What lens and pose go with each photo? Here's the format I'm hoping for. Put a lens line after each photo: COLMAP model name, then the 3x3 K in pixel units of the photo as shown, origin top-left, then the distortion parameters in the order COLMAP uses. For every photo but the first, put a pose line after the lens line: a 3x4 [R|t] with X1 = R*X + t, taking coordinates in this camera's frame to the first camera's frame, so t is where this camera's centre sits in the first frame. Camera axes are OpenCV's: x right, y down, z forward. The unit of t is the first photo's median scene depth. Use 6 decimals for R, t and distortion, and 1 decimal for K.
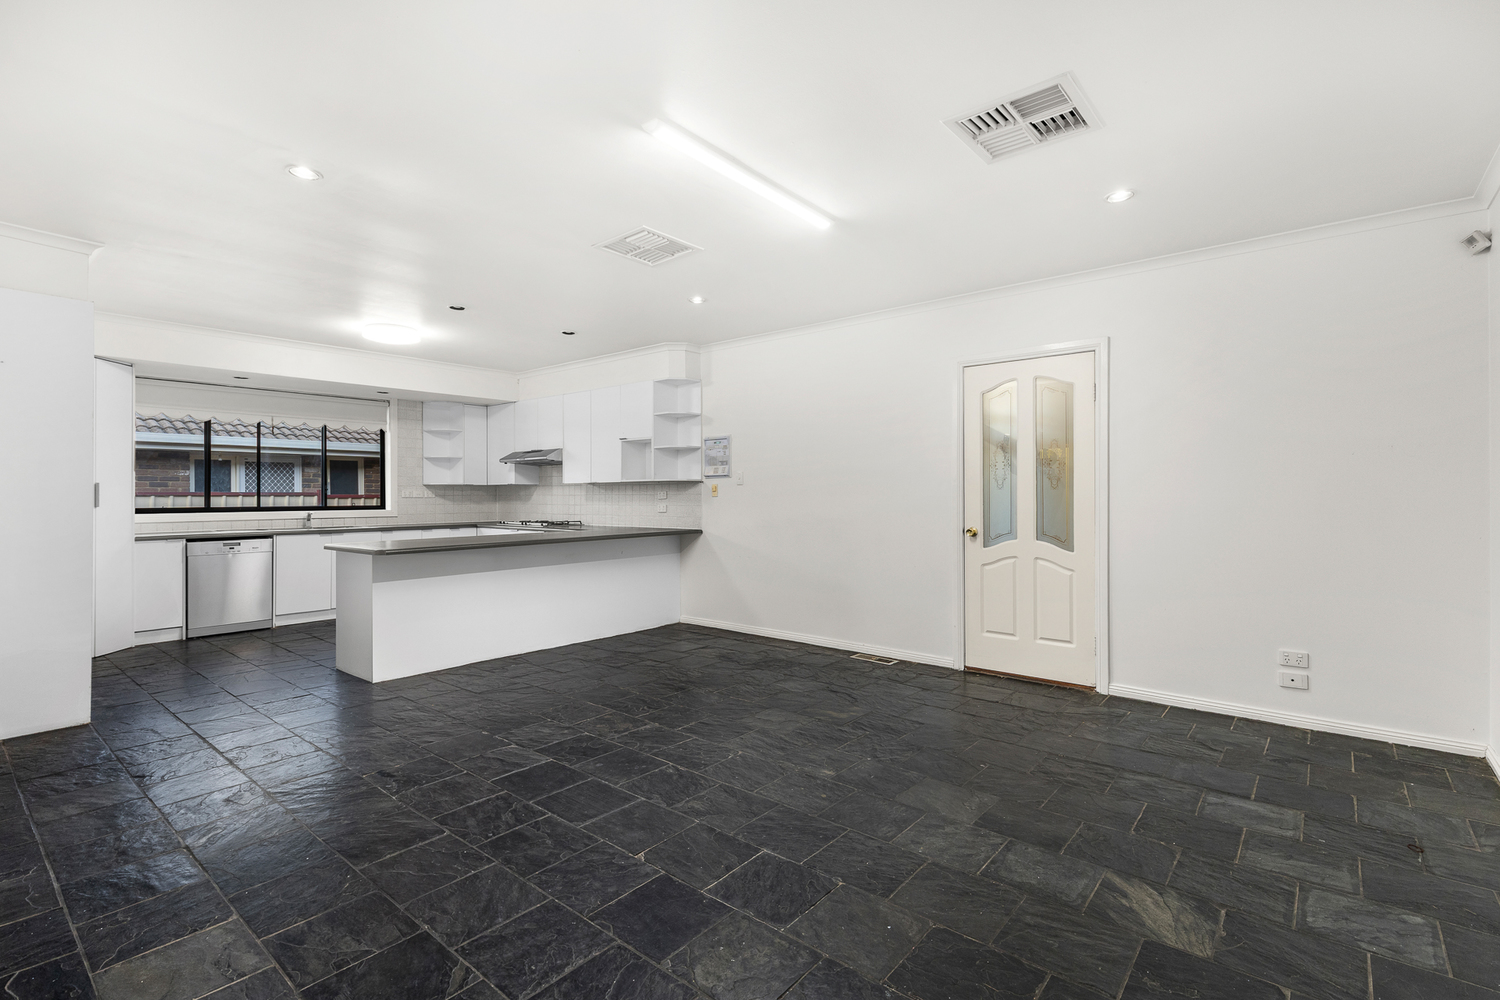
lens RADIAL K [[682.7, 0, 755.7], [0, 682.7, 491.4], [0, 0, 1]] dist [0.002540, 0.000132]
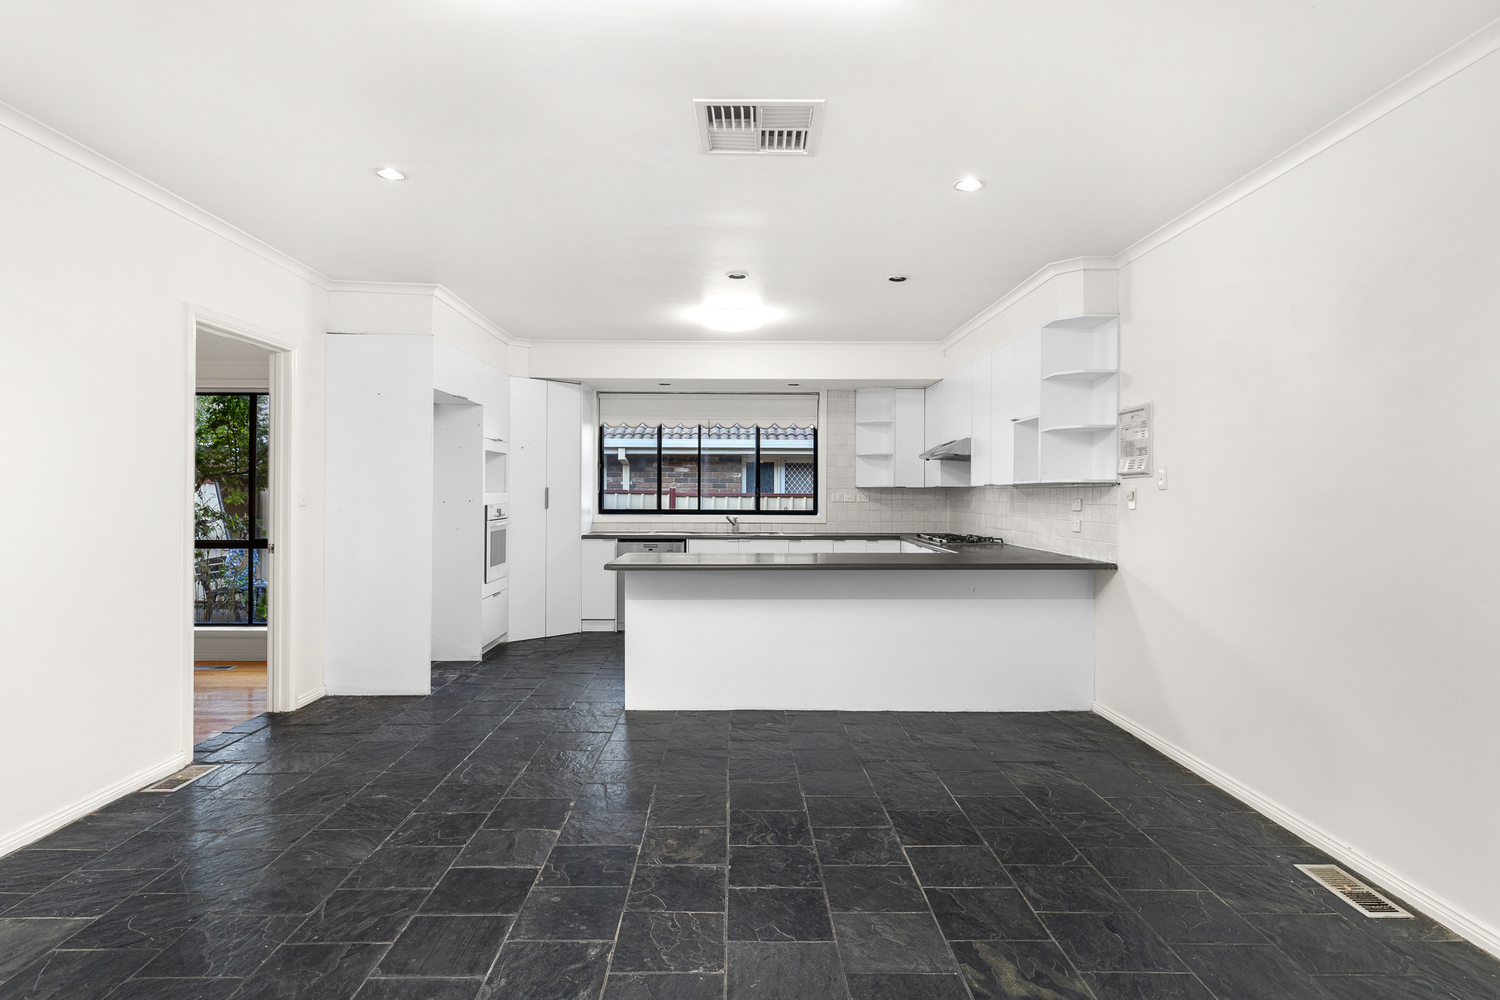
lens RADIAL K [[821.2, 0, 752.7], [0, 821.2, 483.8], [0, 0, 1]] dist [0.004924, 0.001947]
pose [[0.652944, -0.002739, -0.757401, 0.231079], [-0.003169, 0.999975, -0.006348, -0.007541], [0.757400, 0.006545, 0.652919, 0.259415]]
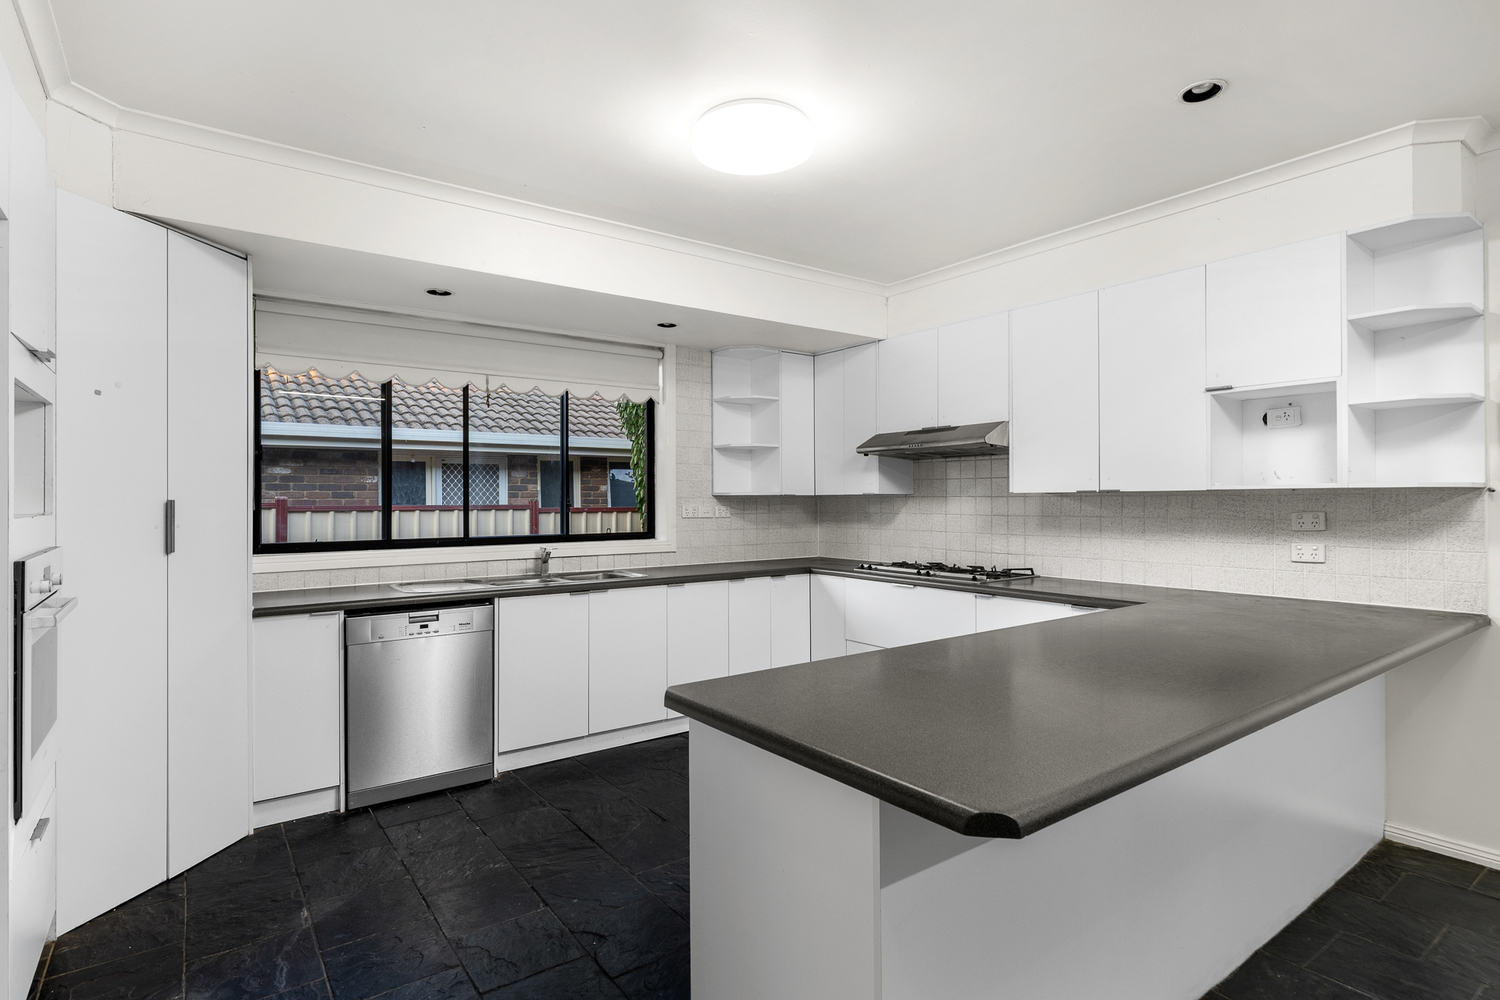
lens RADIAL K [[758.7, 0, 753.4], [0, 758.7, 501.9], [0, 0, 1]] dist [-0.003057, -0.000510]
pose [[0.969136, -0.001345, -0.246522, -0.333362], [0.003012, 0.999975, 0.006385, -0.009096], [0.246507, -0.006930, 0.969116, 0.439779]]
